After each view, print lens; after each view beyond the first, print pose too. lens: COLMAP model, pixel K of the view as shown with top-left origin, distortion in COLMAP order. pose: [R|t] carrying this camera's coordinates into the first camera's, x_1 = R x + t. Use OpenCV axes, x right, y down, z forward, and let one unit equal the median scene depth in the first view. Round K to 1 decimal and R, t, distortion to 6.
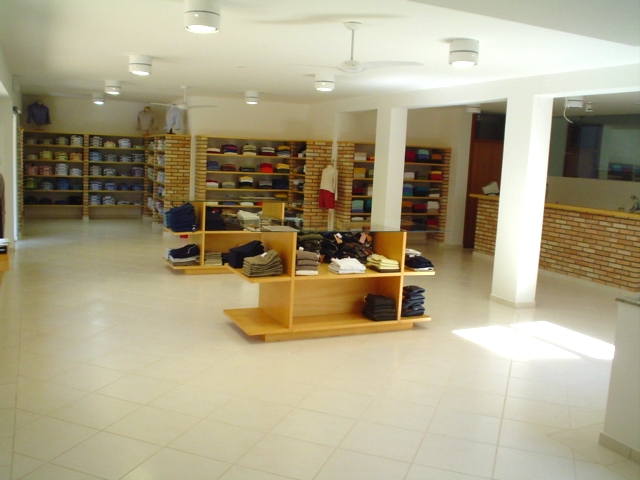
lens RADIAL K [[625.3, 0, 319.9], [0, 625.3, 239.9], [0, 0, 1]] dist [-0.067112, 0.000000]
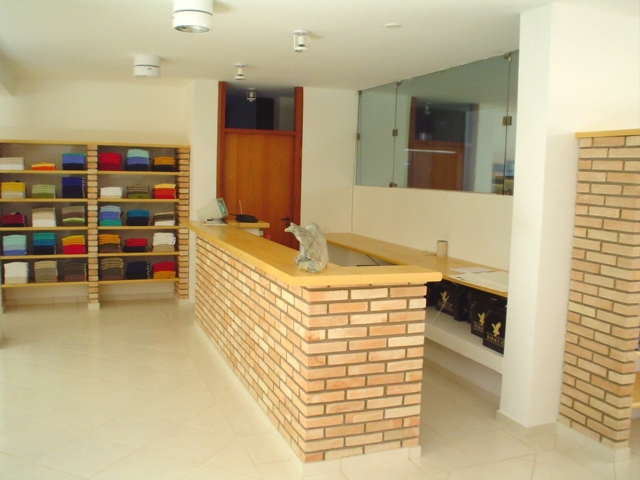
lens RADIAL K [[625.3, 0, 319.6], [0, 625.3, 241.2], [0, 0, 1]] dist [-0.067112, 0.000000]
pose [[0.998260, -0.013272, -0.057459, 0.372132], [0.012311, 0.999779, -0.017043, -0.041292], [0.057672, 0.016306, 0.998202, 0.395514]]
